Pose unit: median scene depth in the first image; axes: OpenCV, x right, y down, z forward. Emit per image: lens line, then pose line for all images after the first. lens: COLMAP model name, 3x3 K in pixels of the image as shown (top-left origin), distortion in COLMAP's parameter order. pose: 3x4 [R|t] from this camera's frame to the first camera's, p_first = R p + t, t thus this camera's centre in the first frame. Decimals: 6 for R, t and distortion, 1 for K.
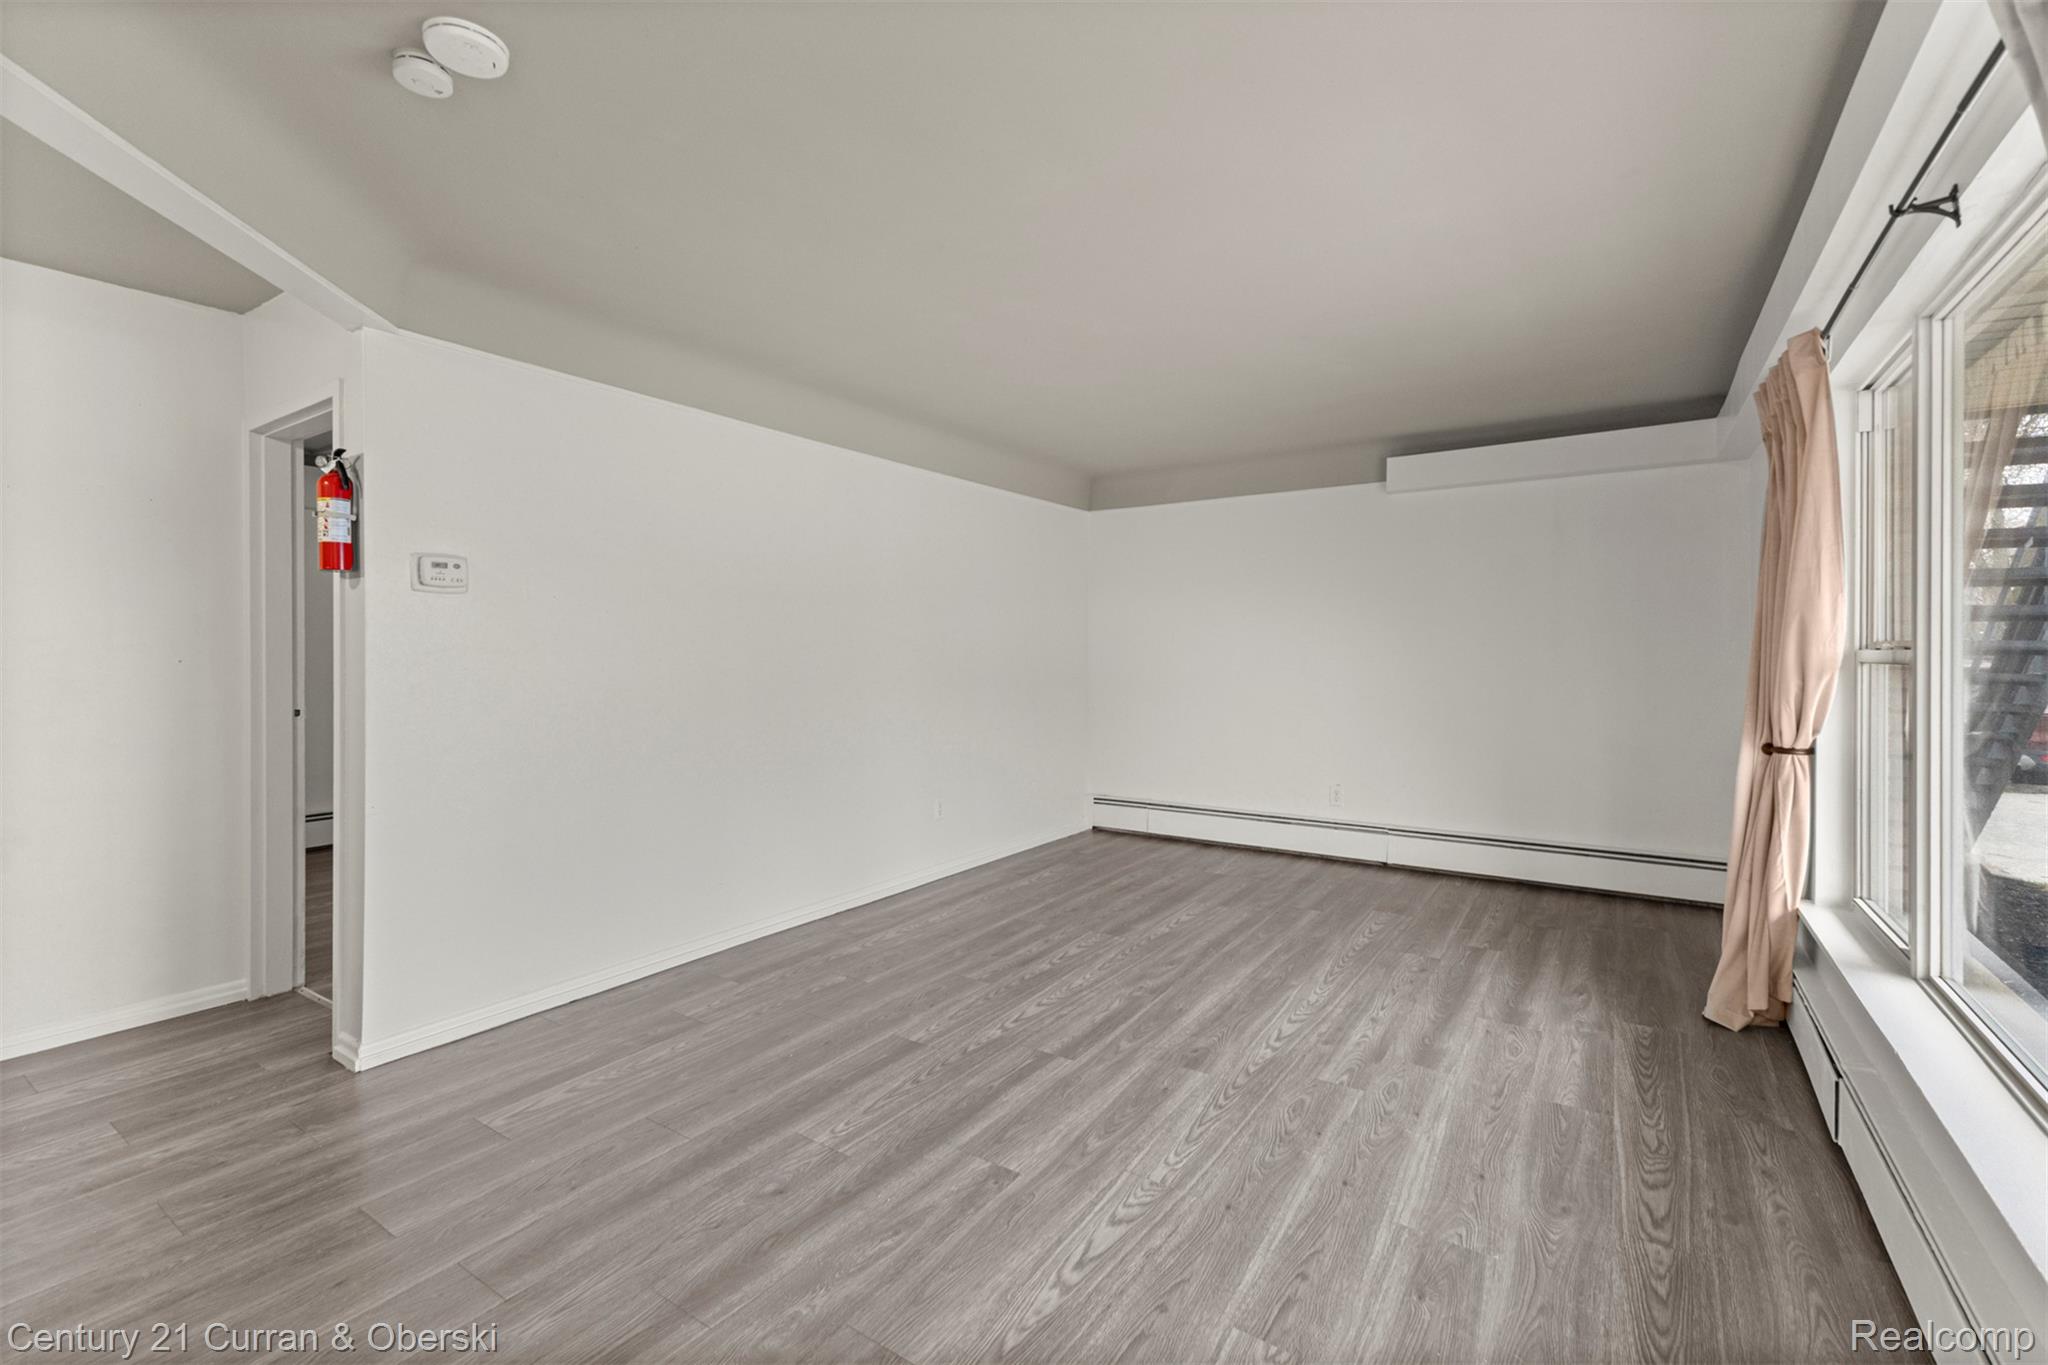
lens RADIAL K [[882.5, 0, 1012.4], [0, 882.5, 663.2], [0, 0, 1]] dist [0.010084, -0.003336]
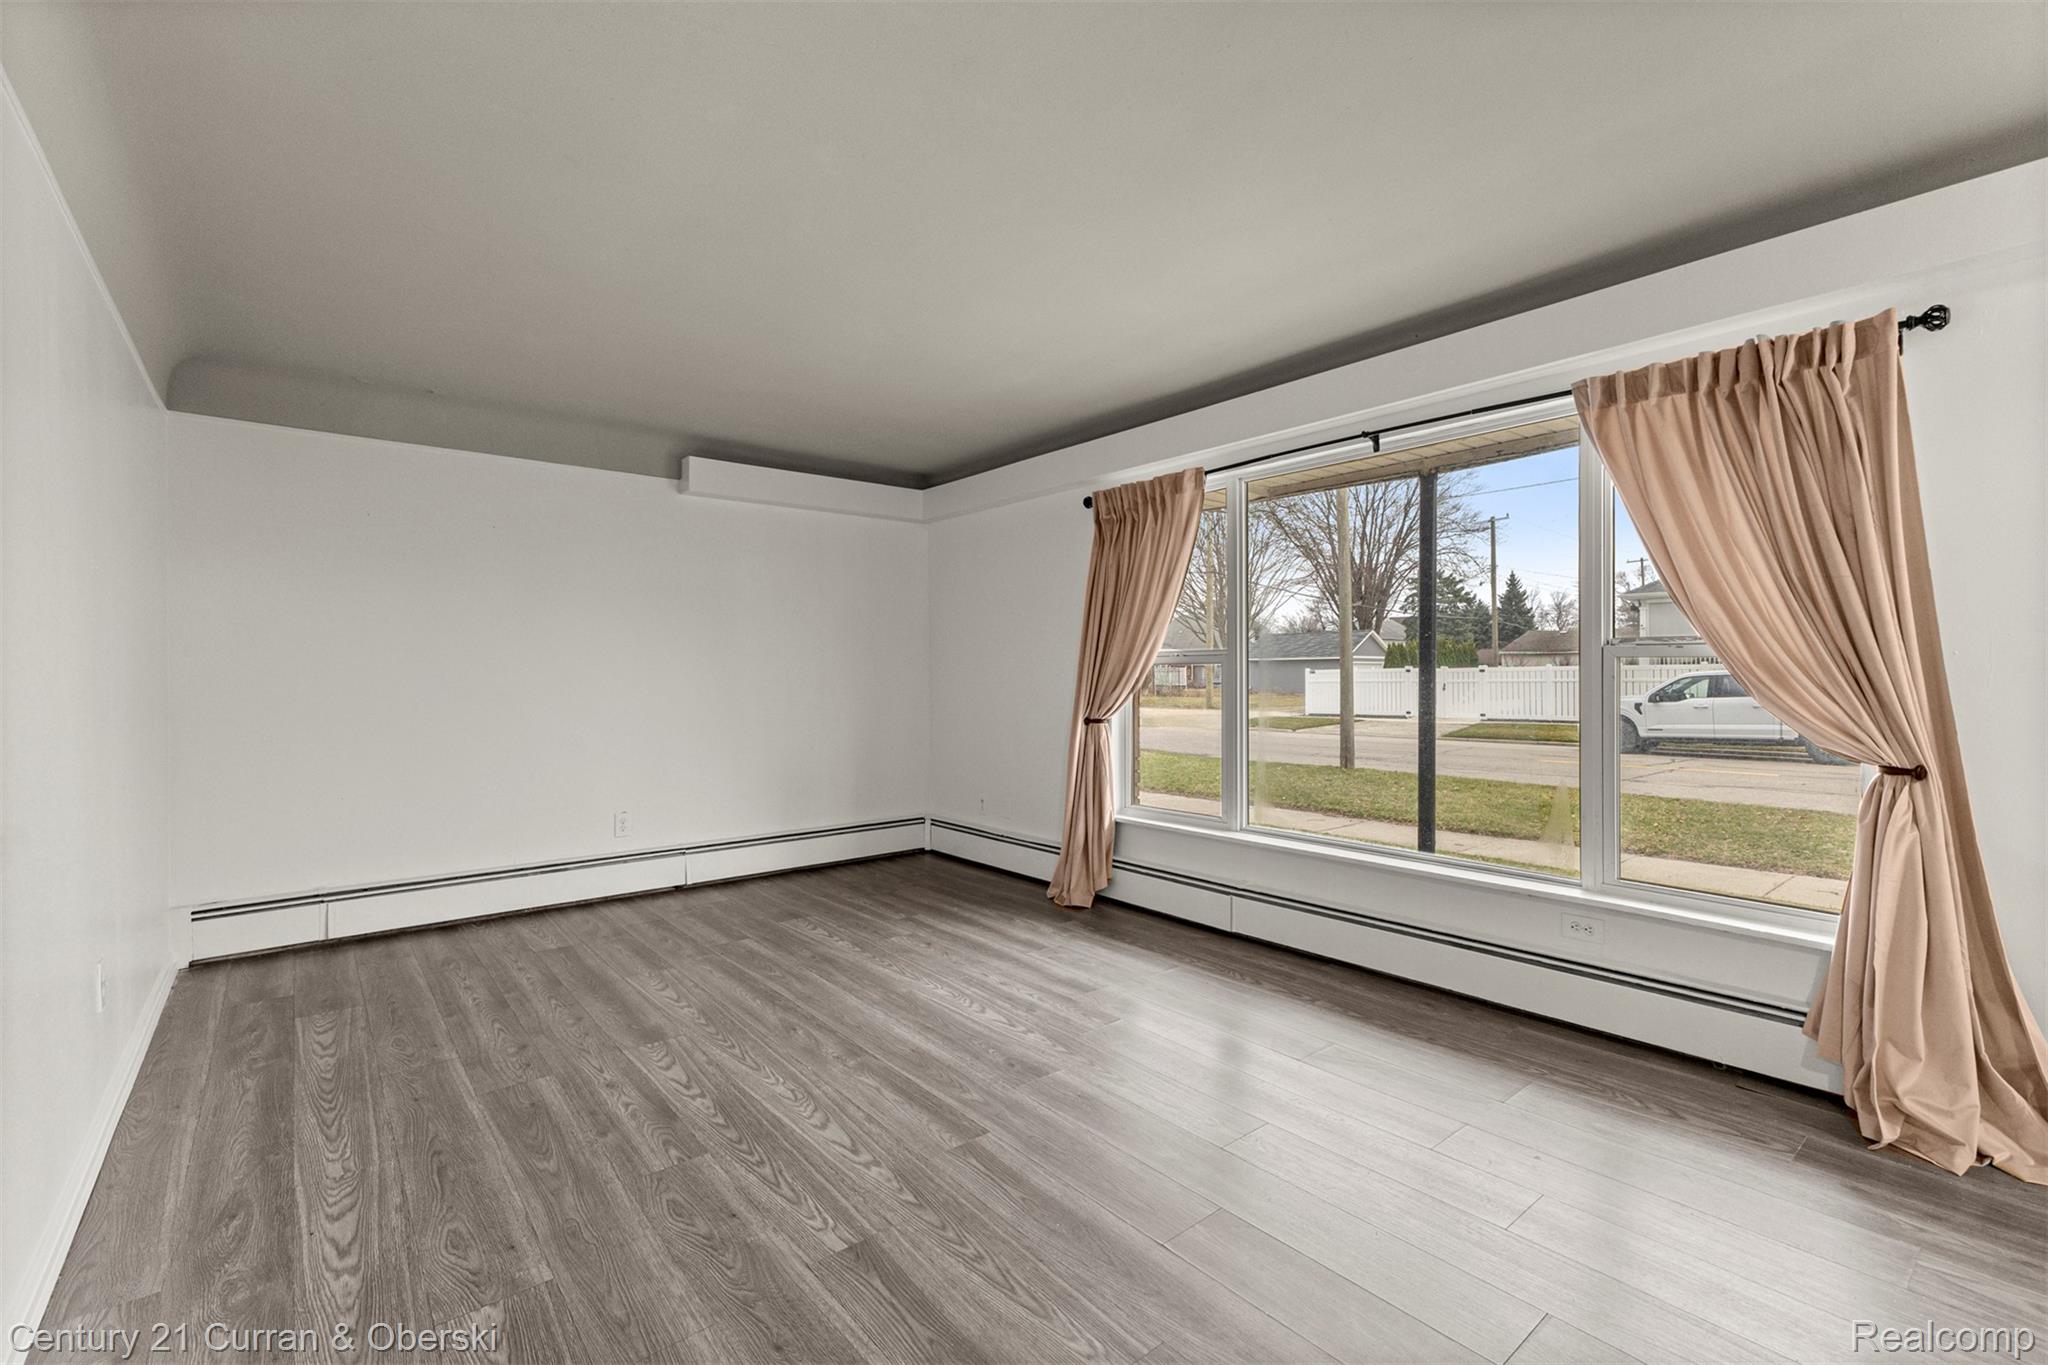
lens RADIAL K [[882.5, 0, 1033.2], [0, 882.5, 688.2], [0, 0, 1]] dist [0.010084, -0.003336]
pose [[0.275258, -0.014177, 0.961266, -0.666966], [0.016066, 0.999819, 0.010145, 0.022772], [-0.961236, 0.012651, 0.275437, 0.680497]]
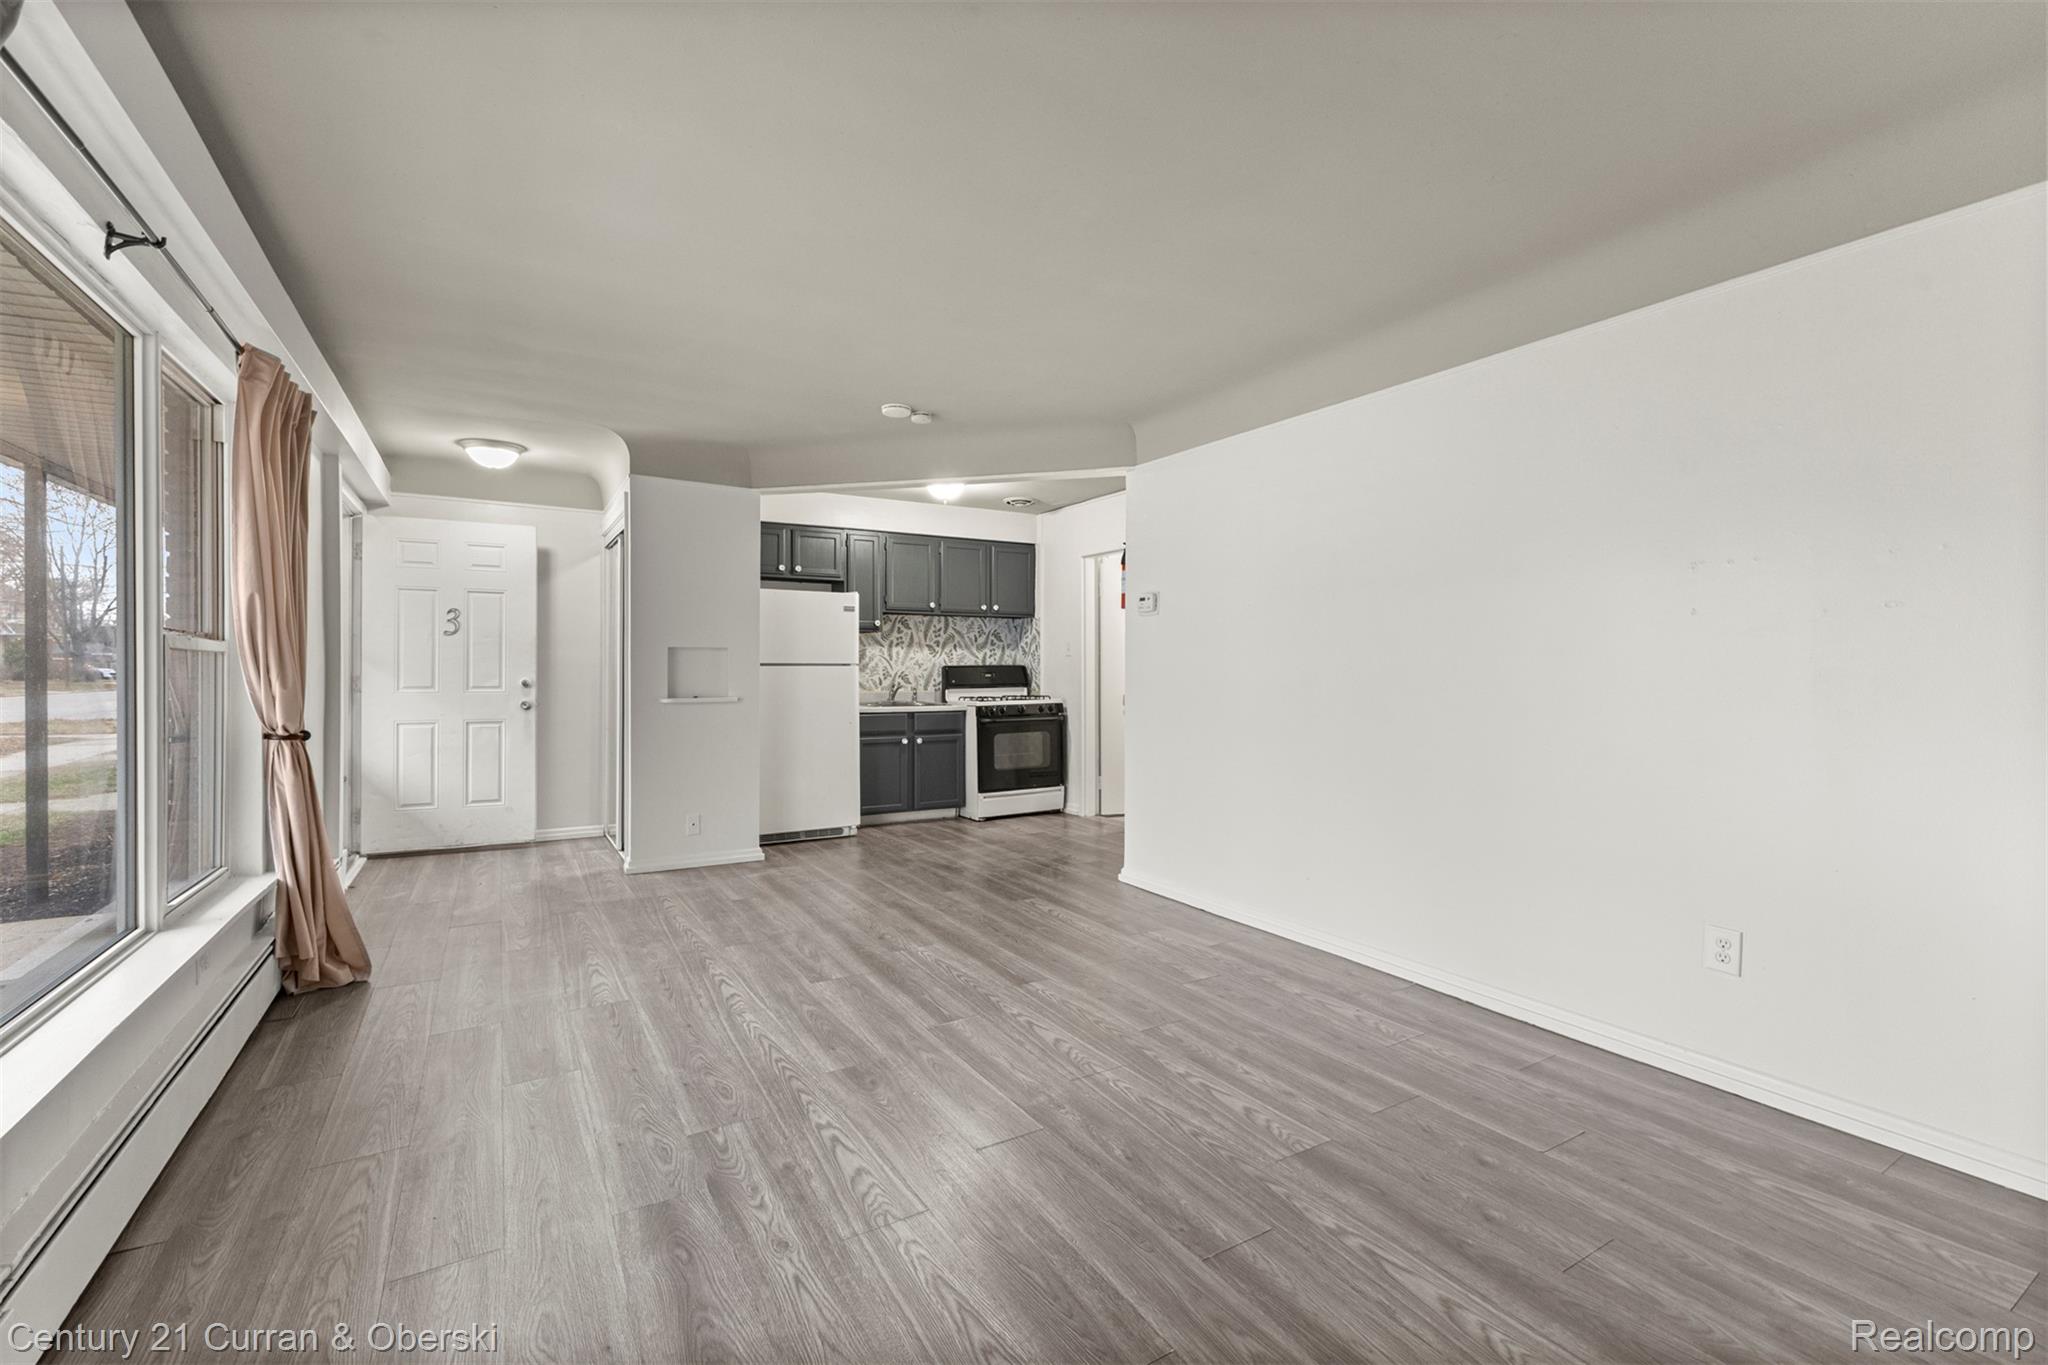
lens RADIAL K [[888.6, 0, 1030.6], [0, 888.6, 672.1], [0, 0, 1]] dist [0.005210, 0.000423]
pose [[-0.416534, 0.006051, -0.909100, 0.913625], [-0.010821, 0.999874, 0.011613, 0.011930], [0.909056, 0.014674, -0.416416, 1.448565]]
